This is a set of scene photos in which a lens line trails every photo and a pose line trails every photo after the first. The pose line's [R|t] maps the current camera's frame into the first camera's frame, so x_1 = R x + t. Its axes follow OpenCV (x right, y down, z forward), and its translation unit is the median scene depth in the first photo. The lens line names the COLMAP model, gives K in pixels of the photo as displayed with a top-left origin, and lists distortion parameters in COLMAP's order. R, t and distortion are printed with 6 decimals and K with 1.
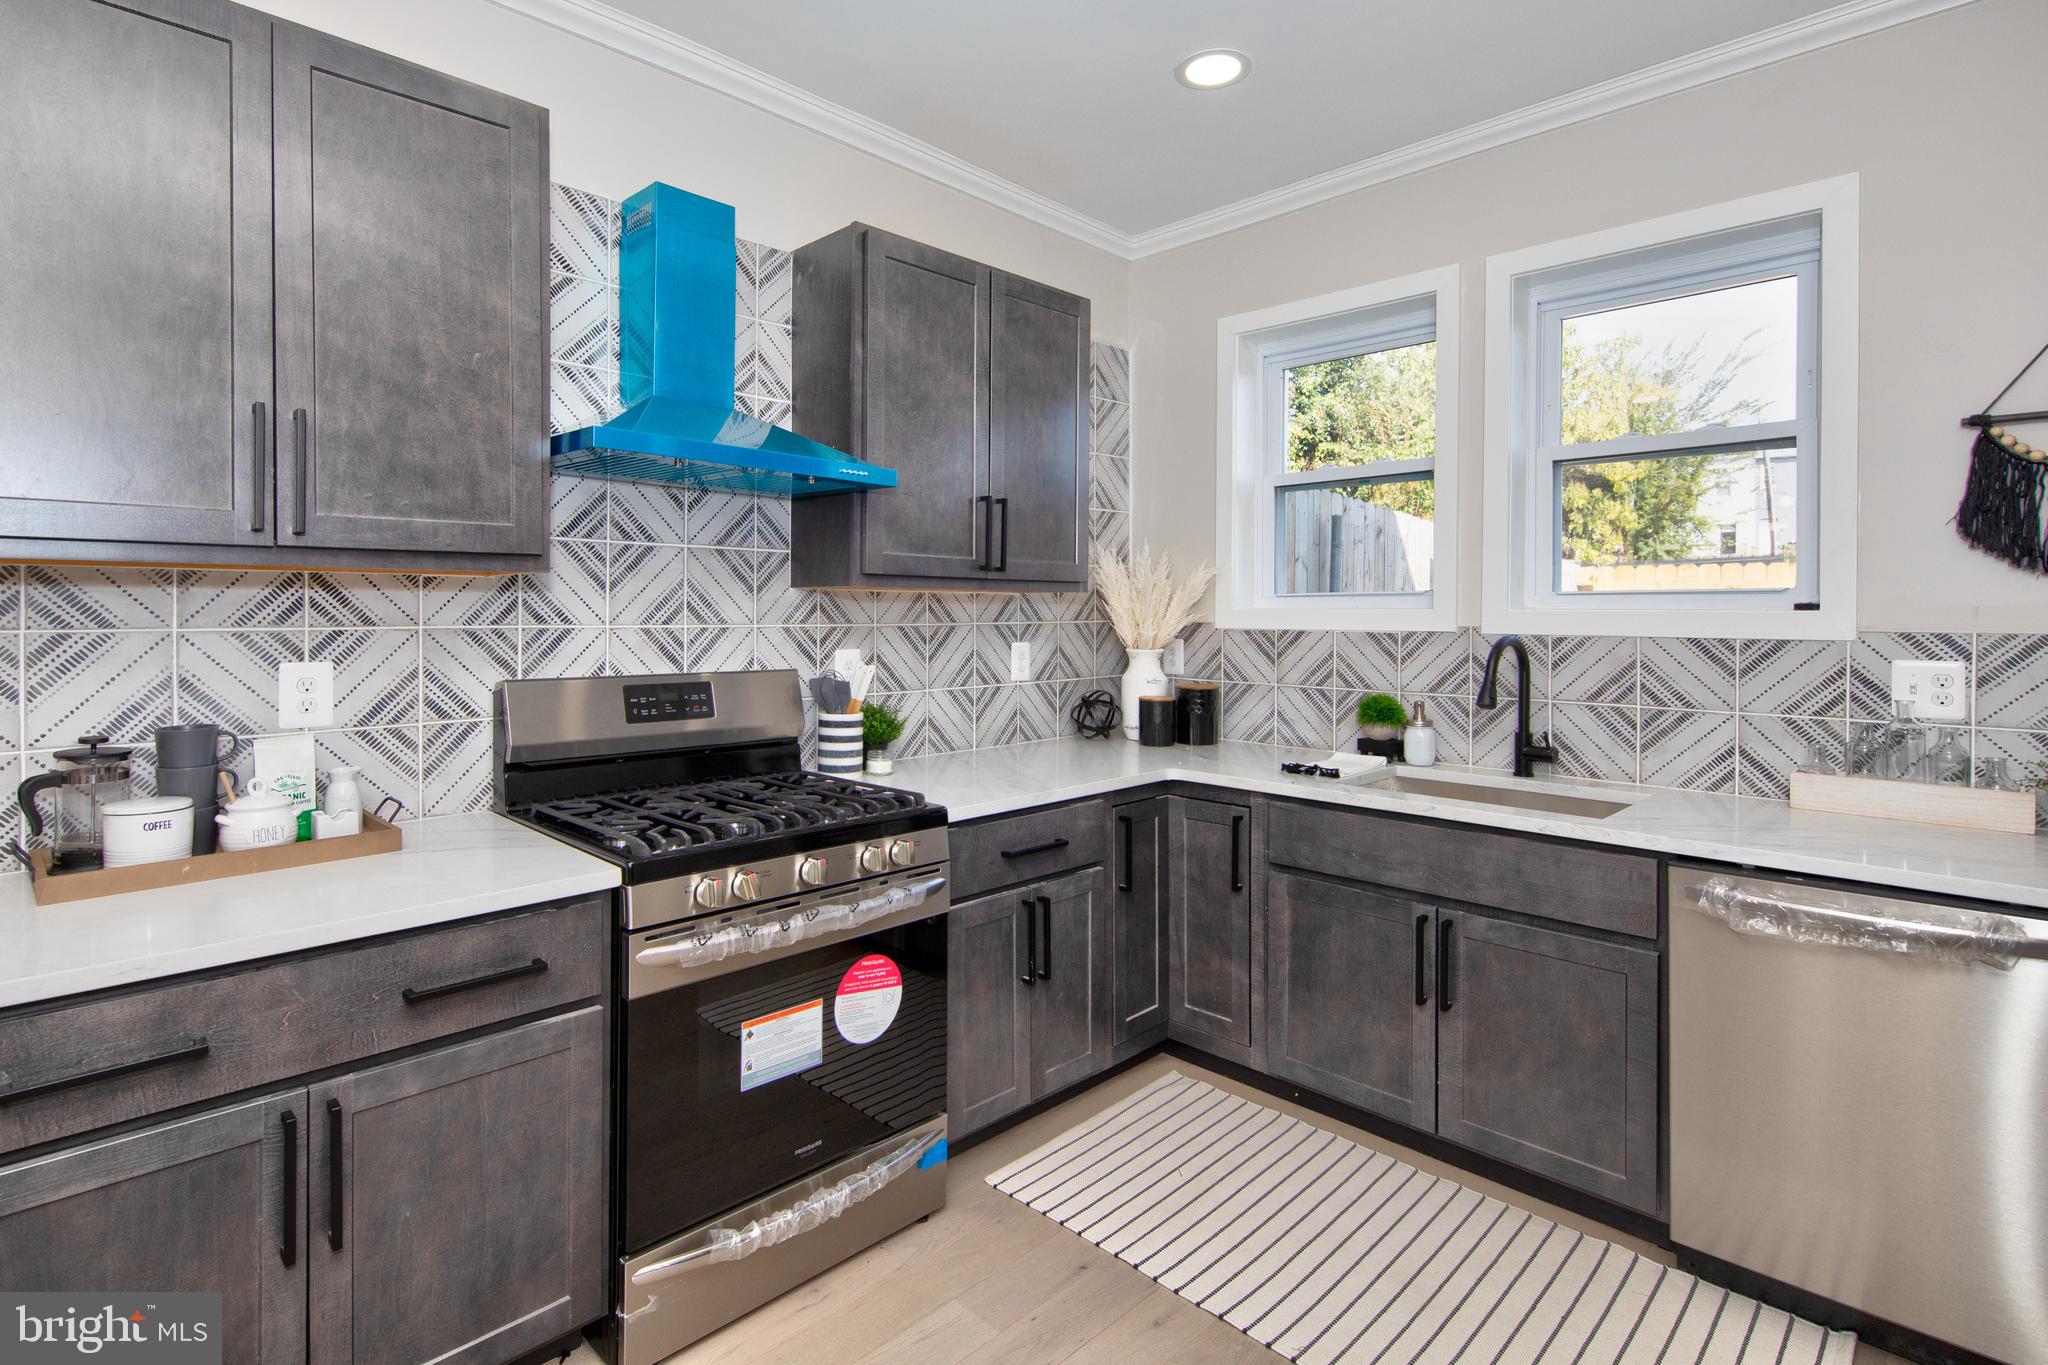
lens RADIAL K [[1012.6, 0, 954.2], [0, 1012.6, 623.1], [0, 0, 1]] dist [0.009708, -0.002180]
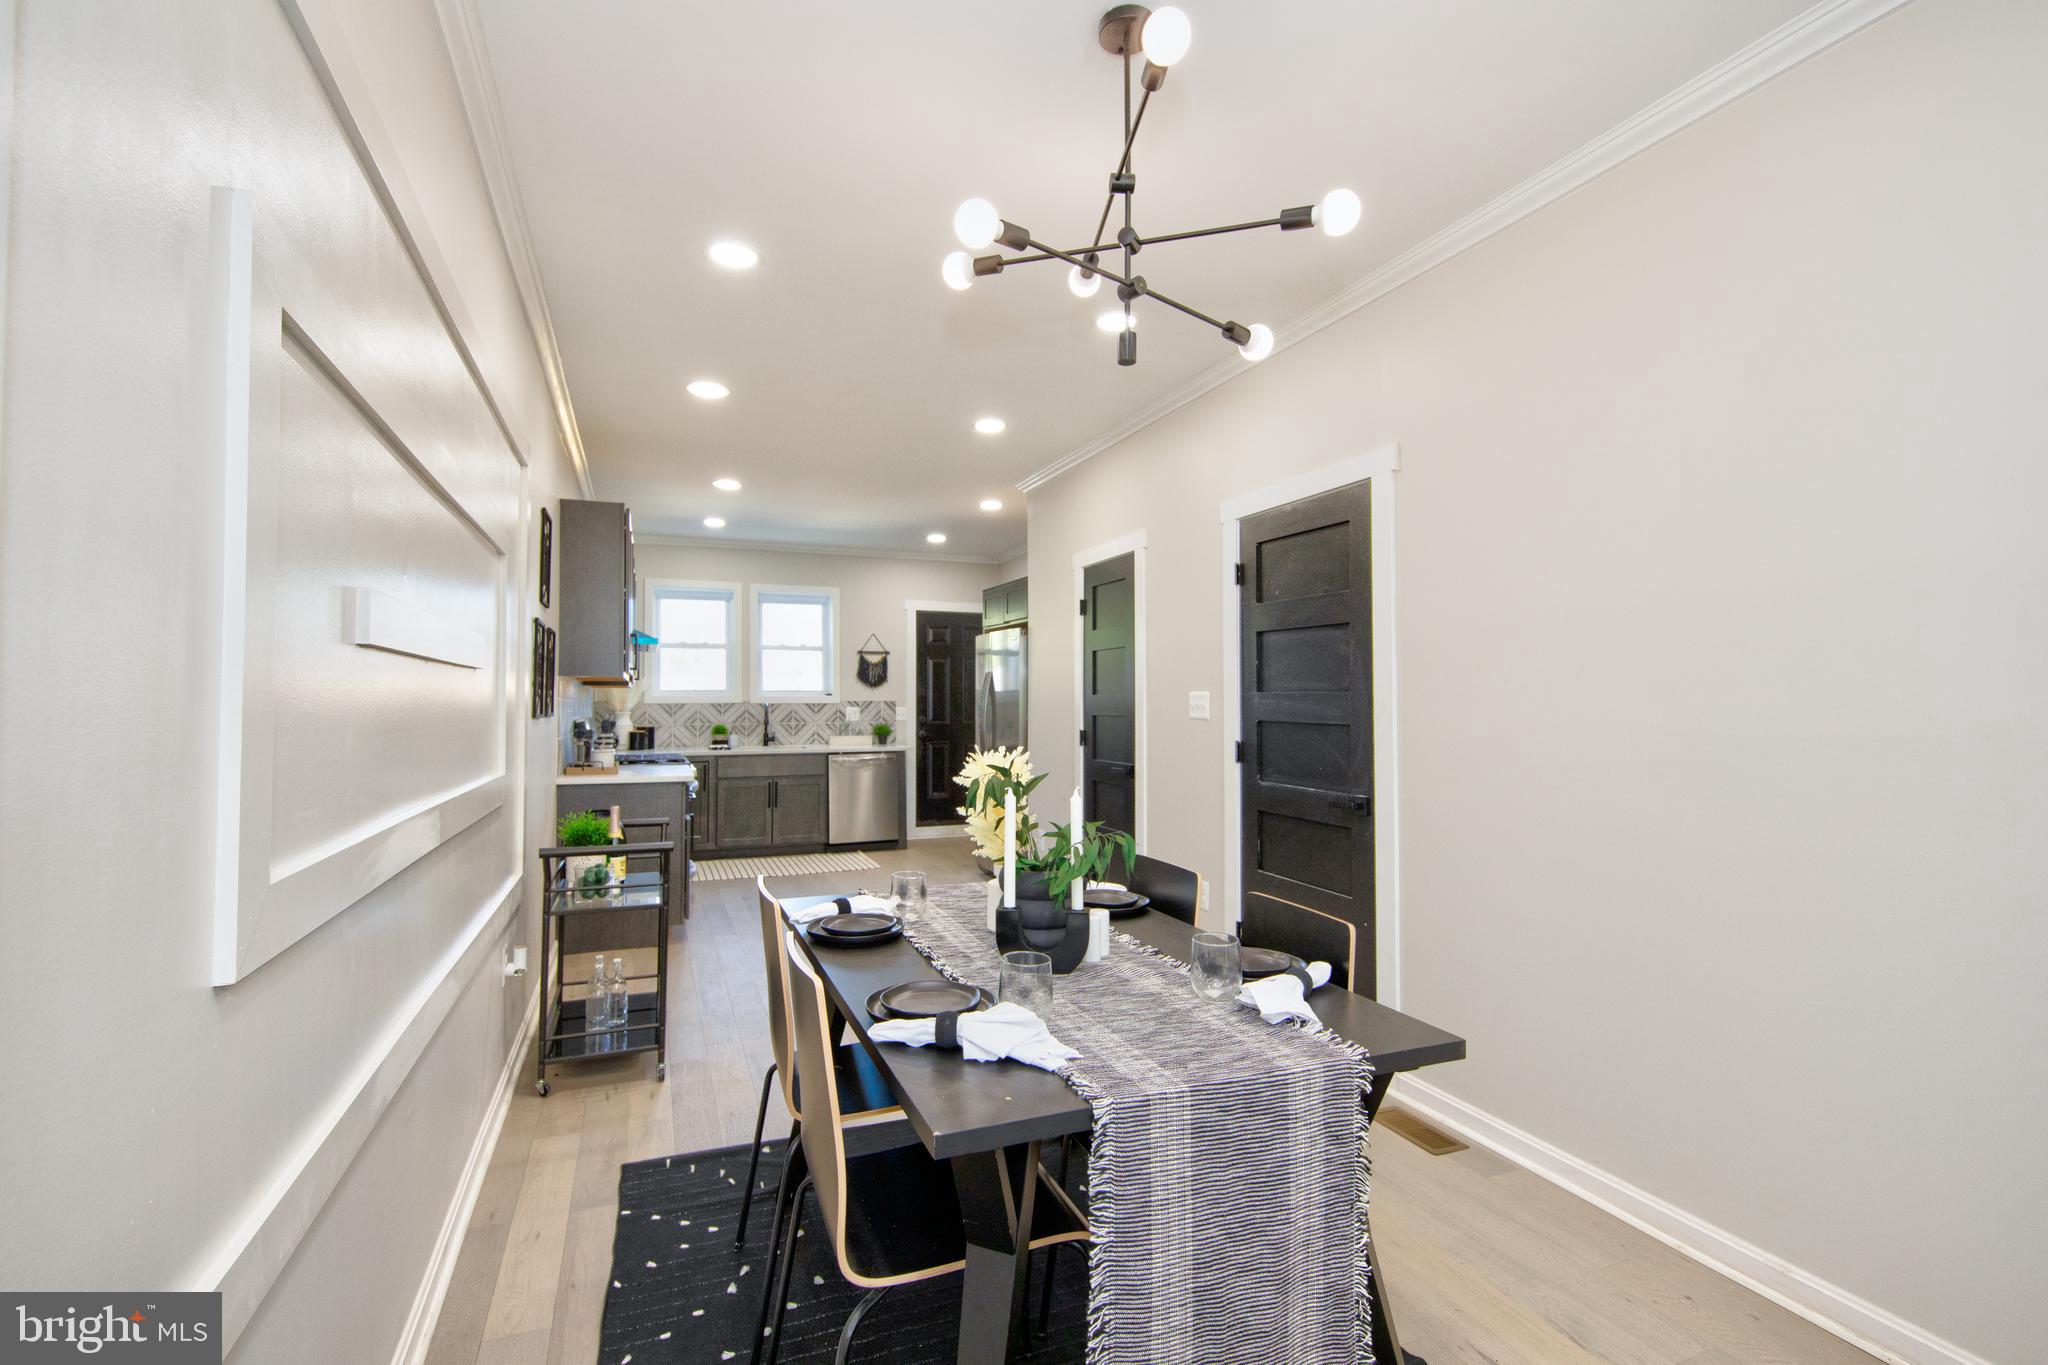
lens RADIAL K [[926.8, 0, 1026.4], [0, 926.8, 685.2], [0, 0, 1]] dist [0.001743, -0.002722]
pose [[0.360551, 0.016023, 0.932602, -2.203773], [0.016053, 0.999598, -0.023380, 0.042564], [-0.932601, 0.023401, 0.360149, -0.985916]]
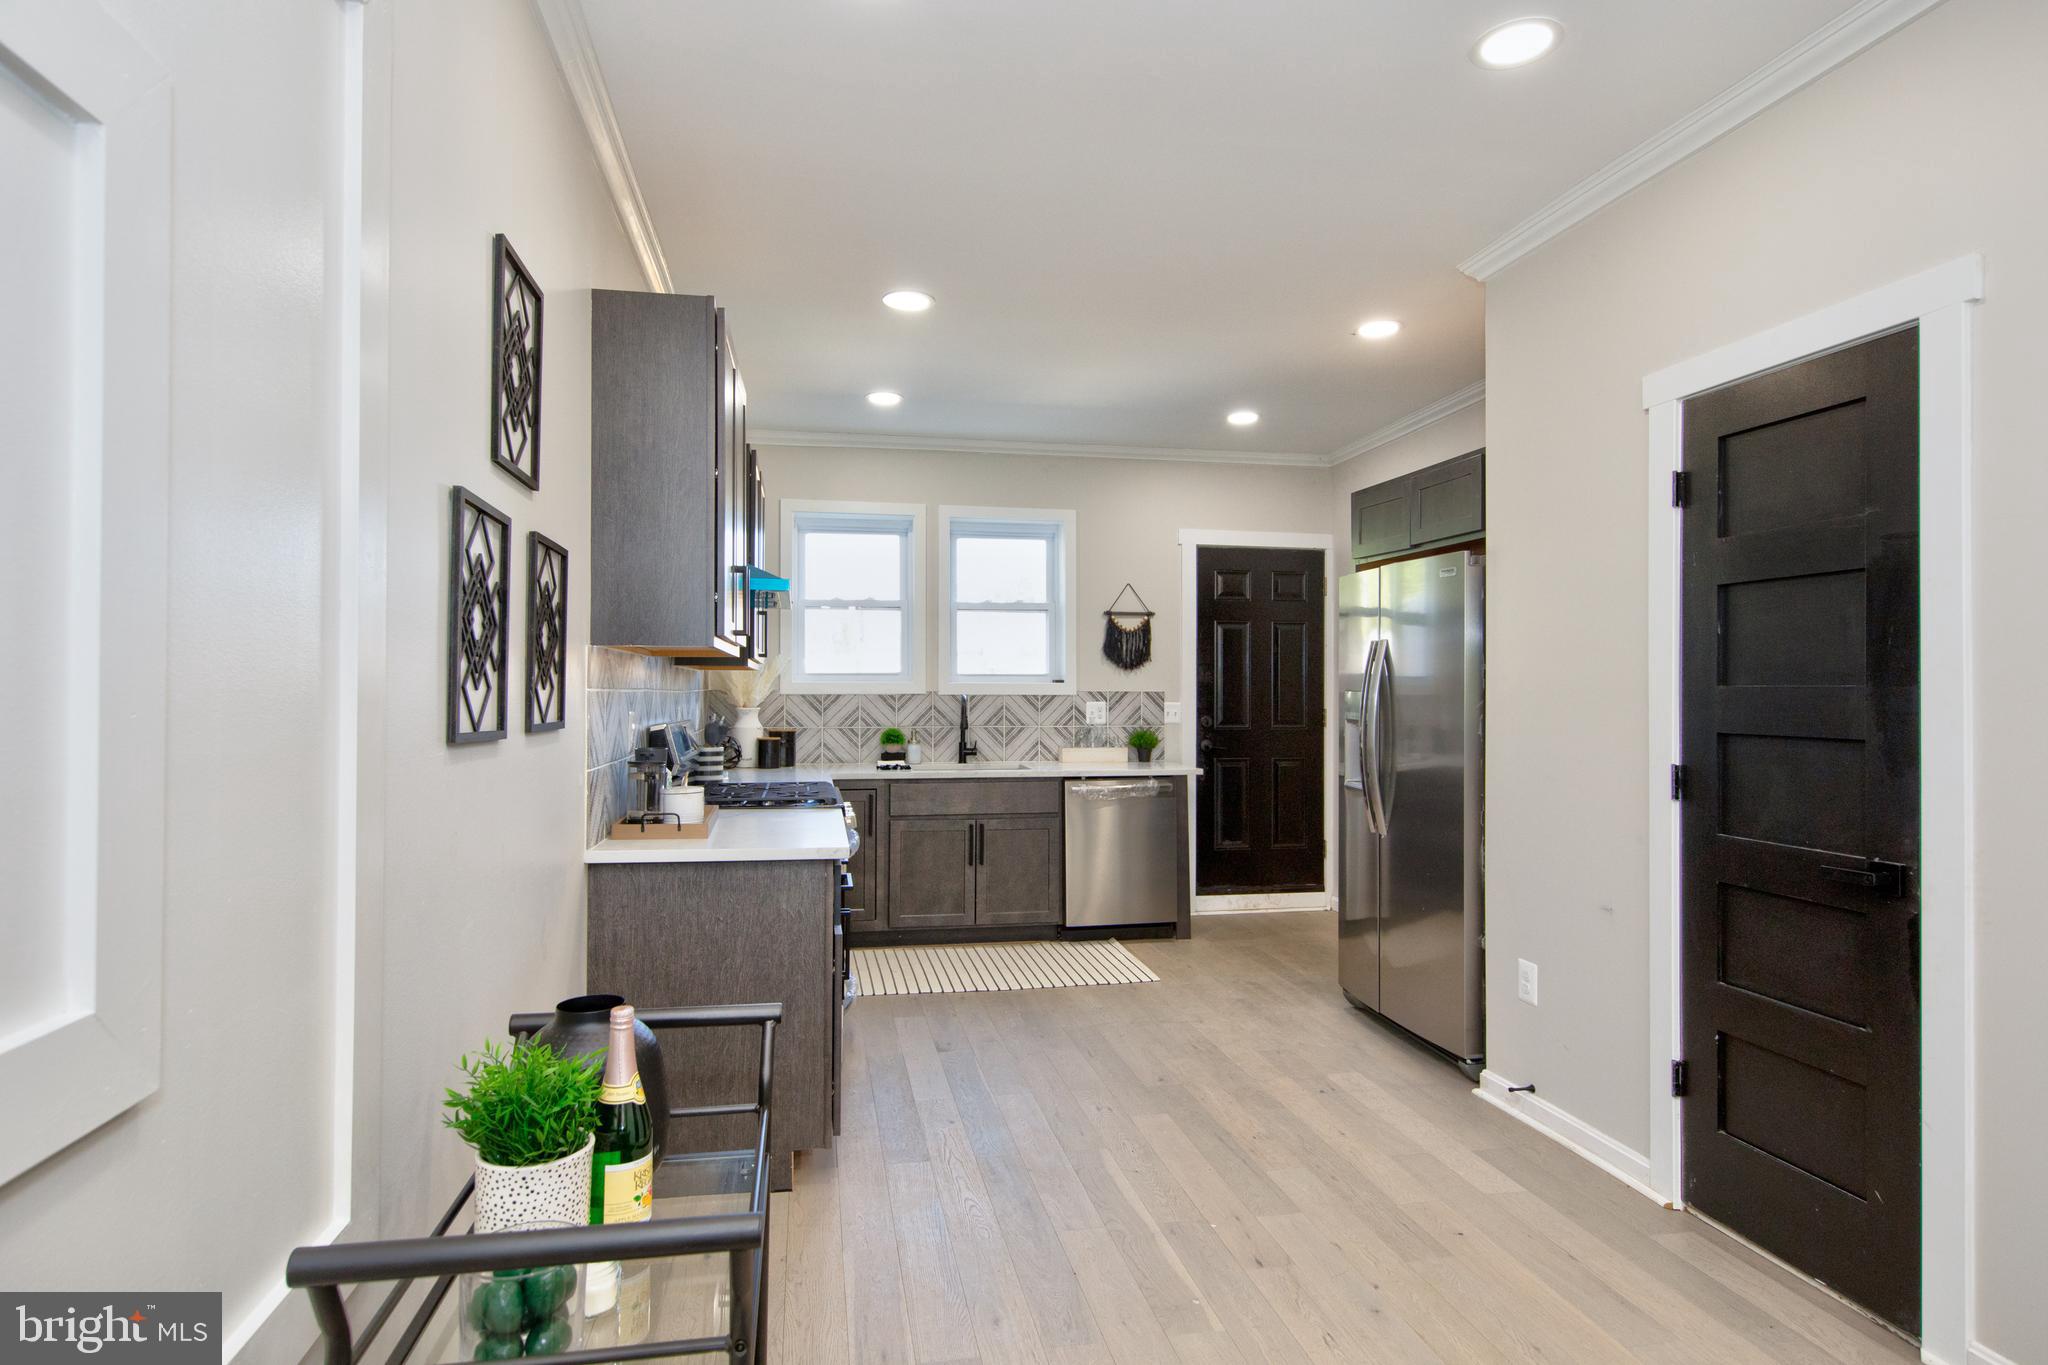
lens RADIAL K [[1100.3, 0, 1011.4], [0, 1100.3, 687.0], [0, 0, 1]] dist [0.002523, 0.001196]
pose [[0.544531, 0.000938, 0.838740, -1.441006], [0.011182, 0.999902, -0.008378, 0.018404], [-0.838666, 0.013941, 0.544468, -0.342237]]
